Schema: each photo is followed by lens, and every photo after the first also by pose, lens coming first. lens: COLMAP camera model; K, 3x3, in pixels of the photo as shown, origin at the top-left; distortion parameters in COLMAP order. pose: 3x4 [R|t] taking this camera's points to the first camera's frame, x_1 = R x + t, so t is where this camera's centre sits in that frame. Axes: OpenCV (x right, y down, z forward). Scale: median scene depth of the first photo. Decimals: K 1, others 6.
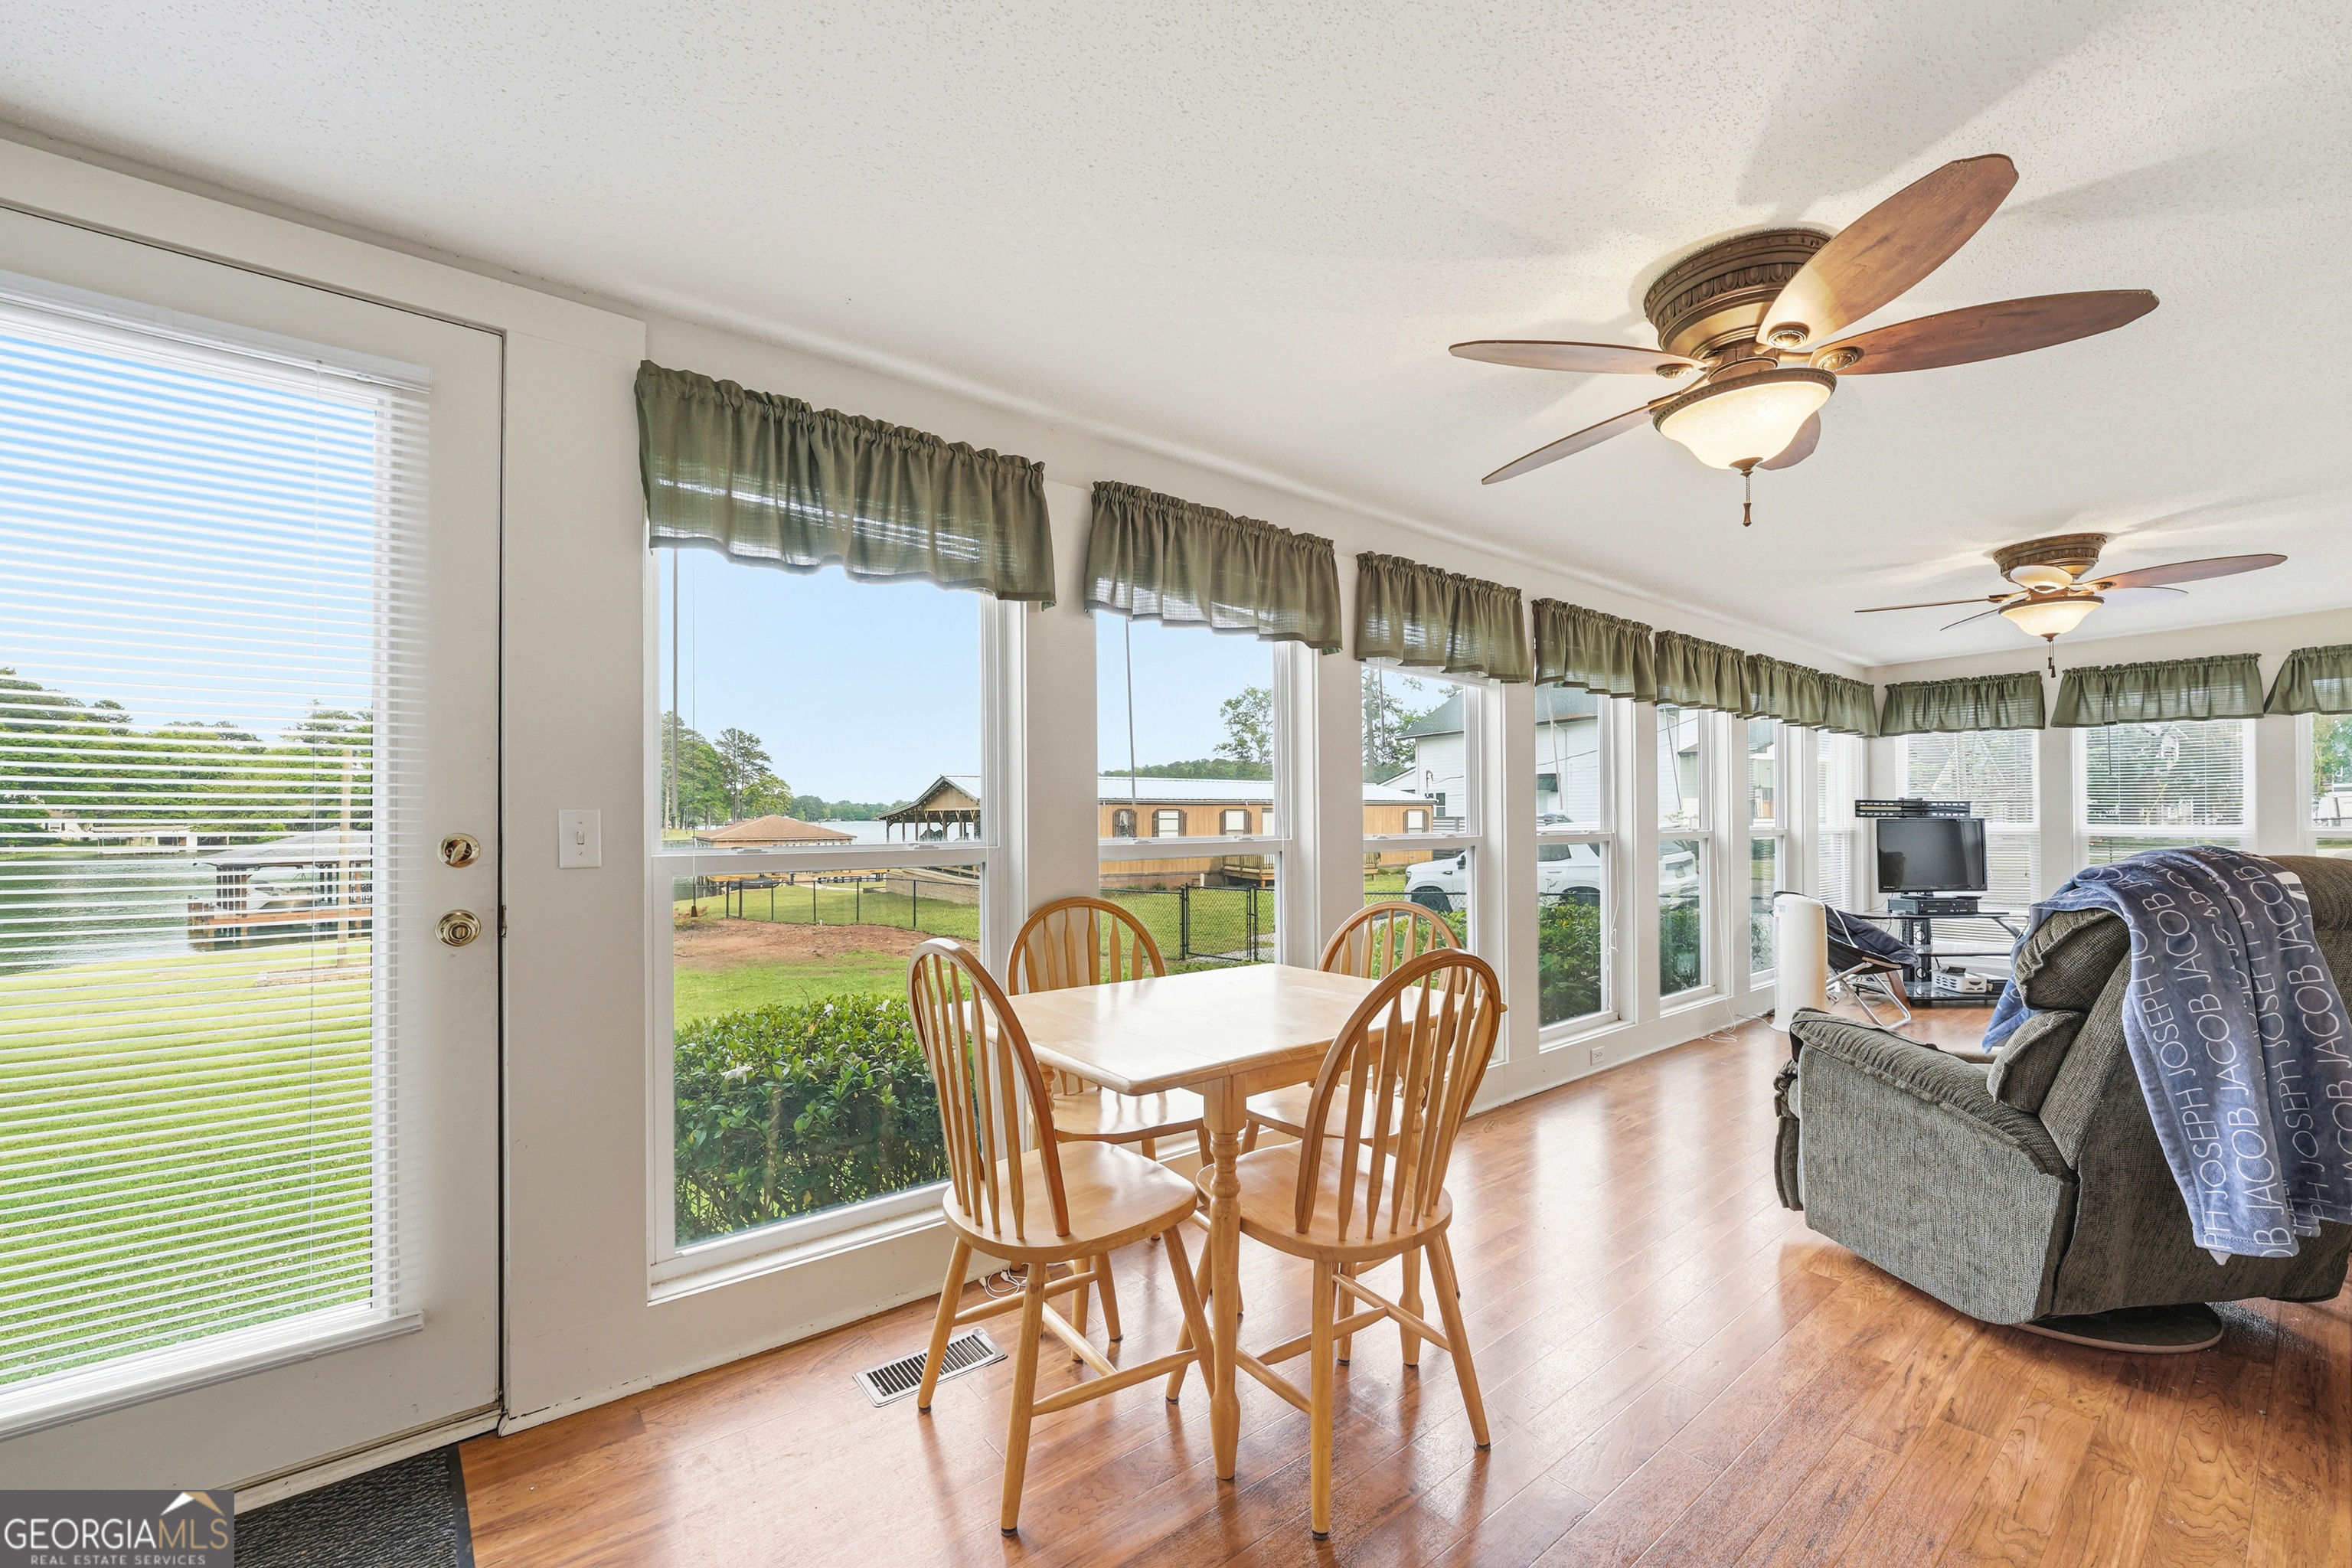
lens RADIAL K [[973.1, 0, 1187.0], [0, 973.1, 812.7], [0, 0, 1]] dist [-0.010114, -0.000095]
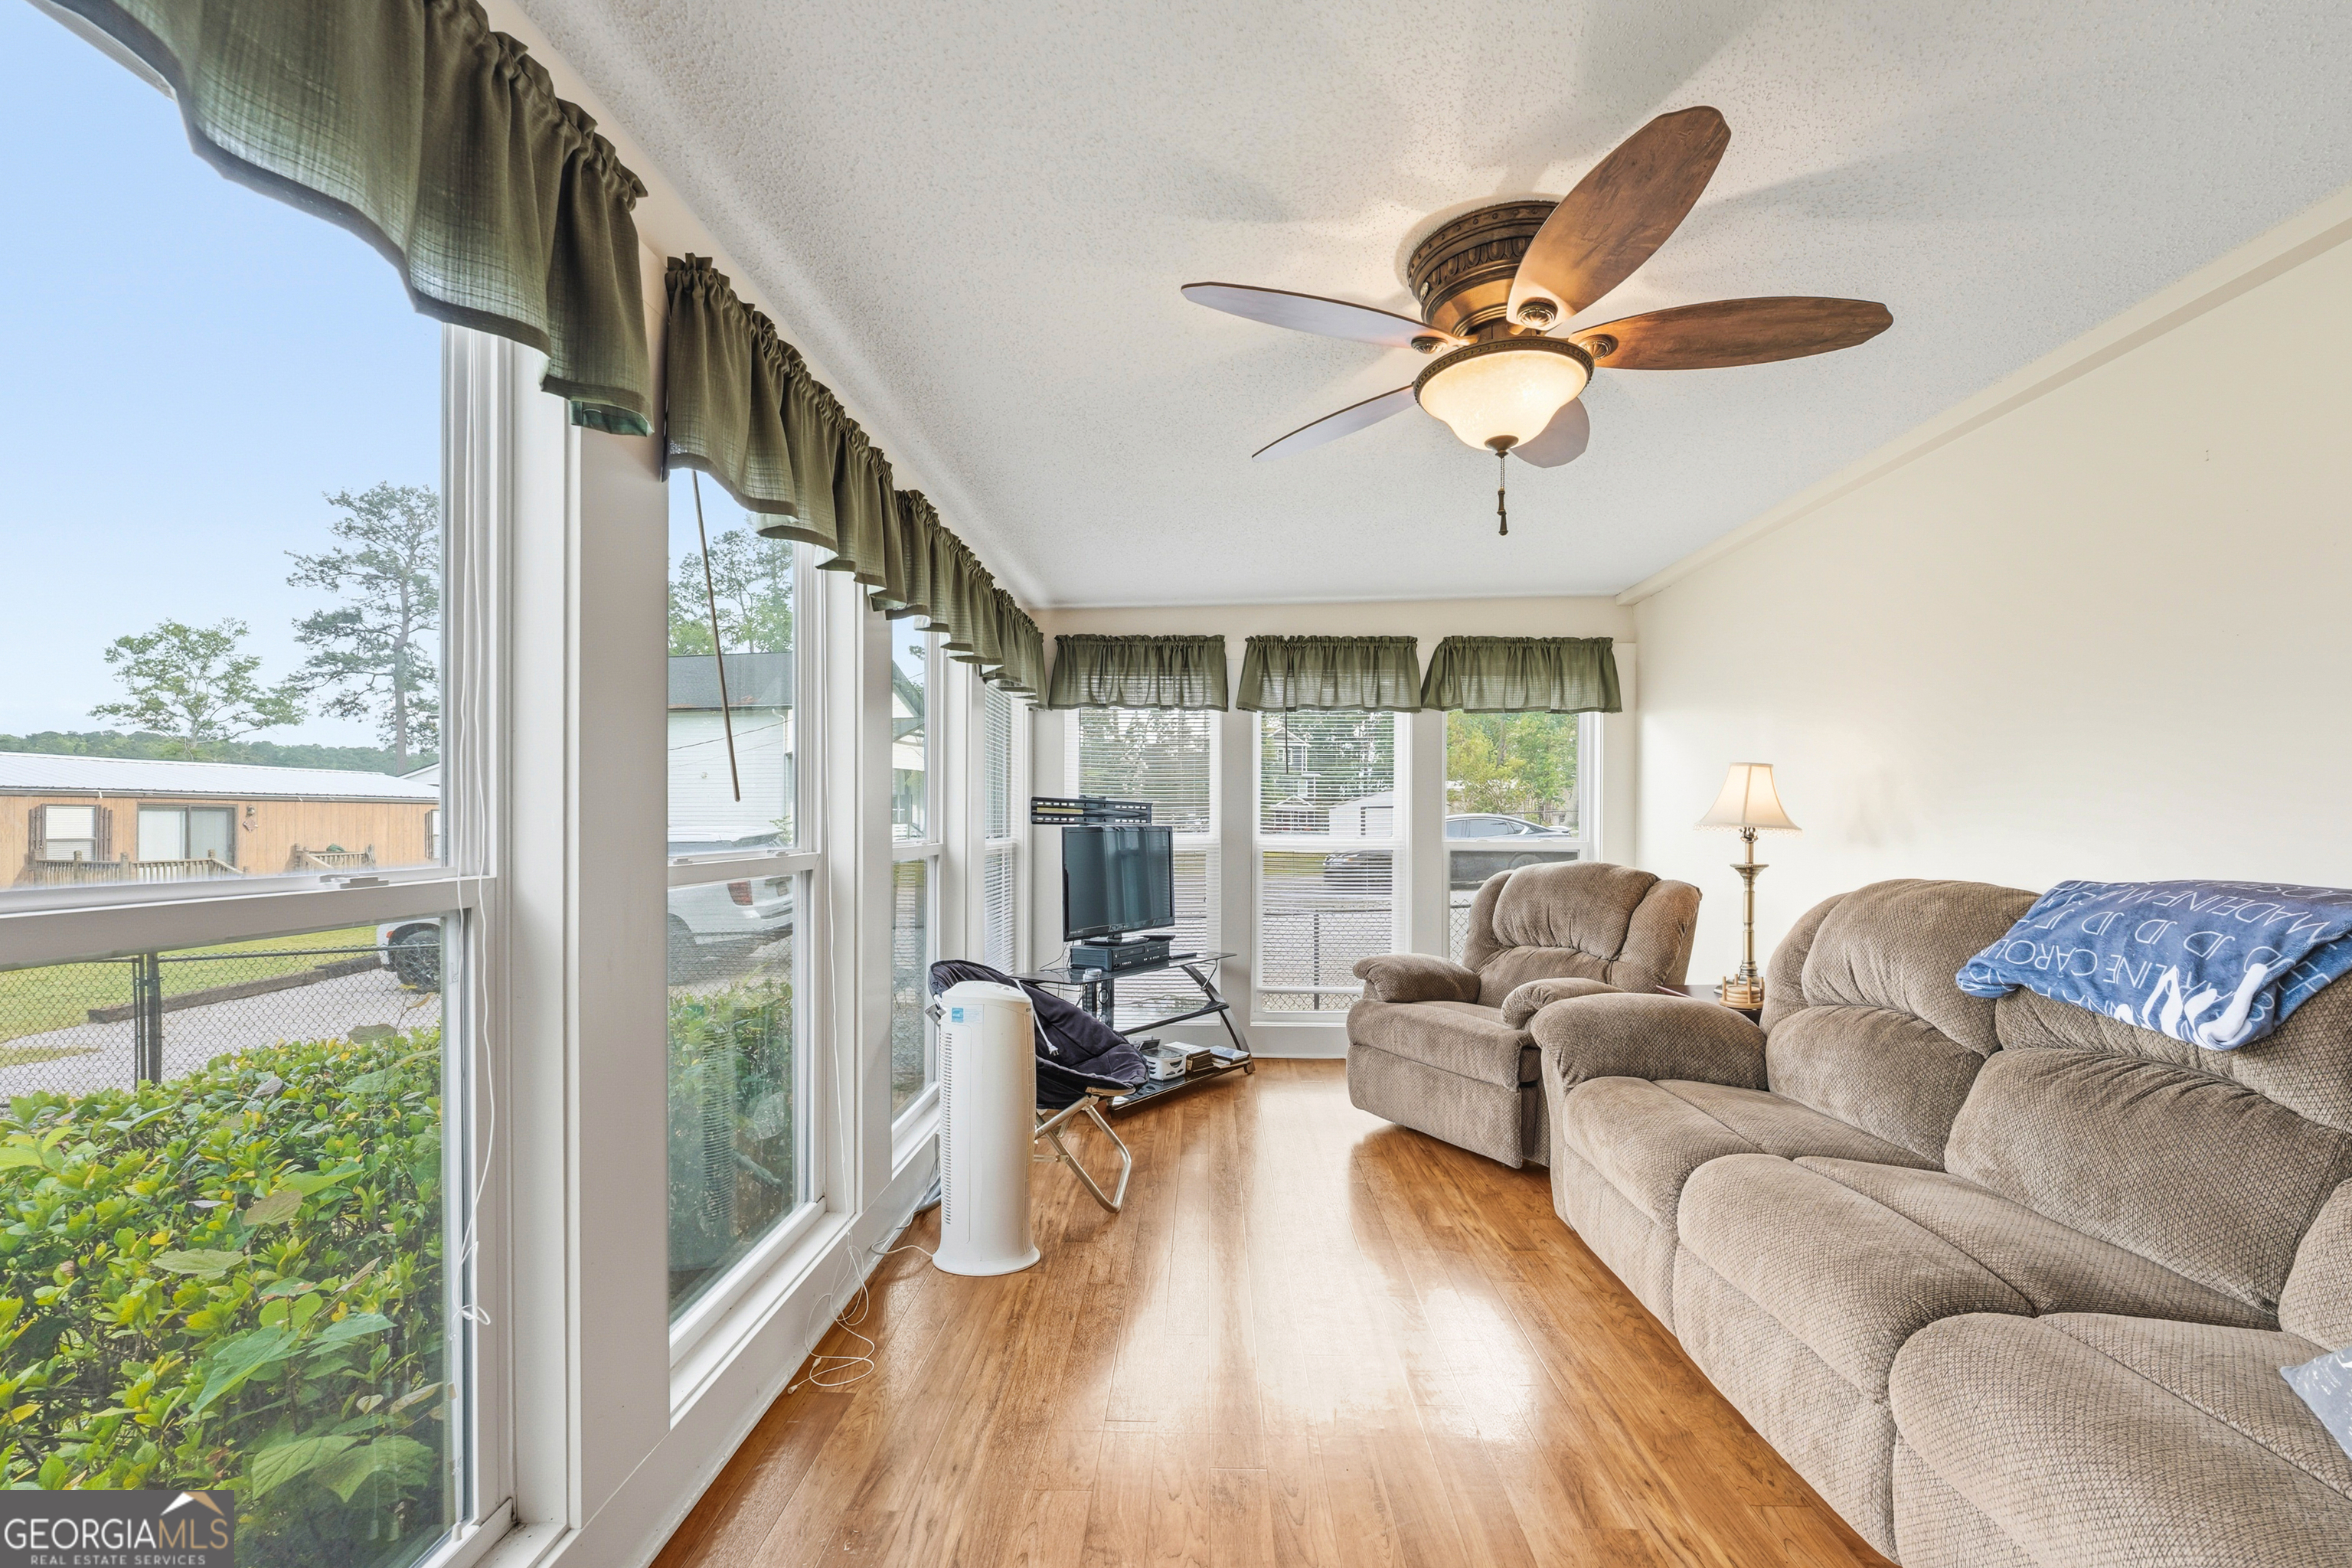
lens RADIAL K [[986.3, 0, 1172.7], [0, 986.3, 817.5], [0, 0, 1]] dist [-0.000655, 0.000144]
pose [[0.668398, 0.009005, 0.743749, 0.266478], [-0.009300, 0.999950, -0.003748, 0.001748], [-0.743746, -0.004412, 0.668448, 0.494058]]
